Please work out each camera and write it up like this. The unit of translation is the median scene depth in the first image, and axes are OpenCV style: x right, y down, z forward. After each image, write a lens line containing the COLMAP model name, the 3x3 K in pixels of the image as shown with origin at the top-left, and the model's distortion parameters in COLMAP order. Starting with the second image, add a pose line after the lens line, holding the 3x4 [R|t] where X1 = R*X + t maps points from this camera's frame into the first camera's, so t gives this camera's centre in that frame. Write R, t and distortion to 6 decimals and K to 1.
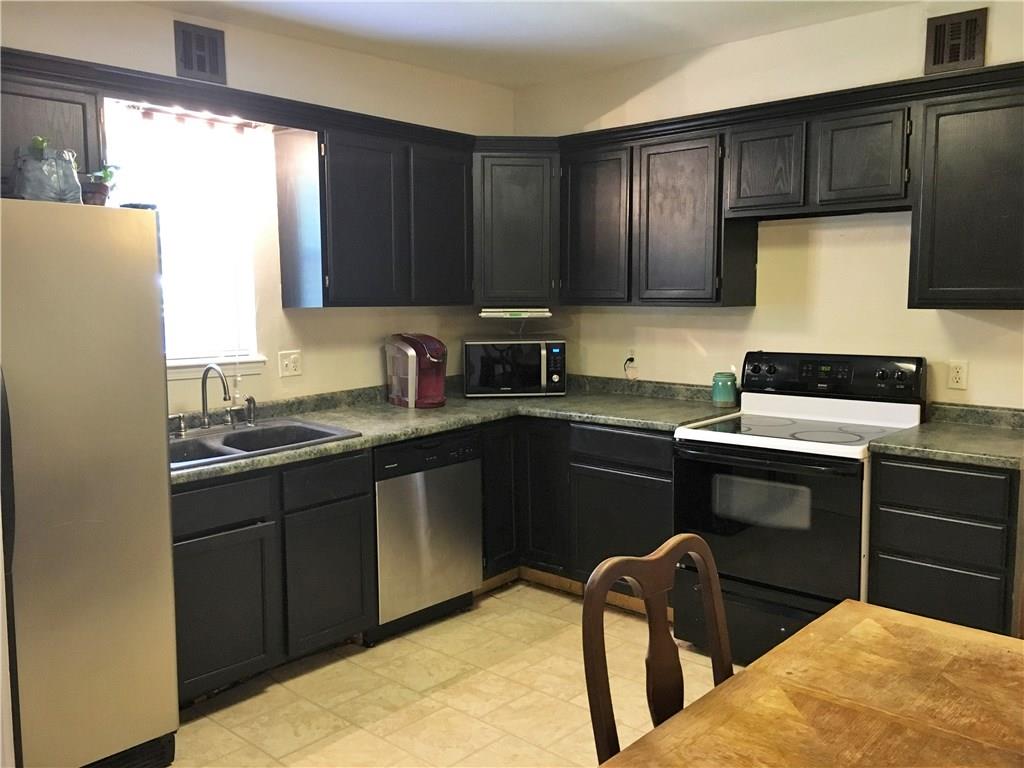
lens RADIAL K [[883.3, 0, 511.1], [0, 883.3, 383.0], [0, 0, 1]] dist [0.069443, -0.080633]
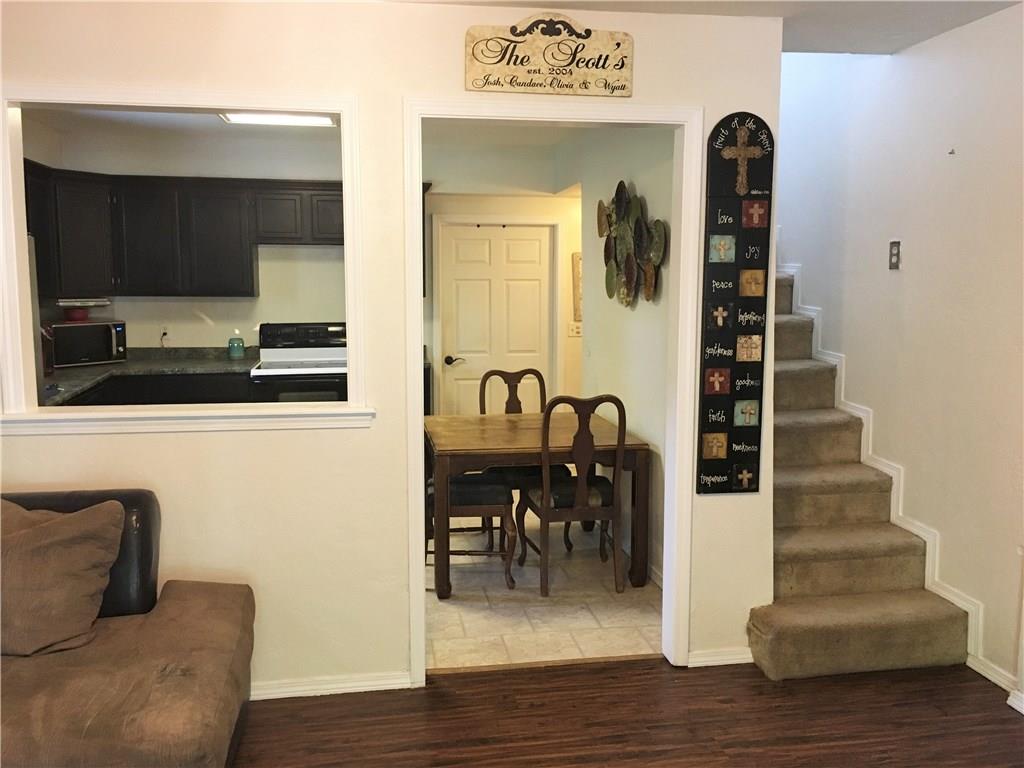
lens RADIAL K [[883.3, 0, 512.2], [0, 883.3, 387.1], [0, 0, 1]] dist [0.069443, -0.080633]
pose [[0.620449, -0.092653, 0.778754, -0.665253], [0.077610, 0.995376, 0.056592, 0.022260], [-0.780397, 0.025326, 0.624771, -0.345883]]
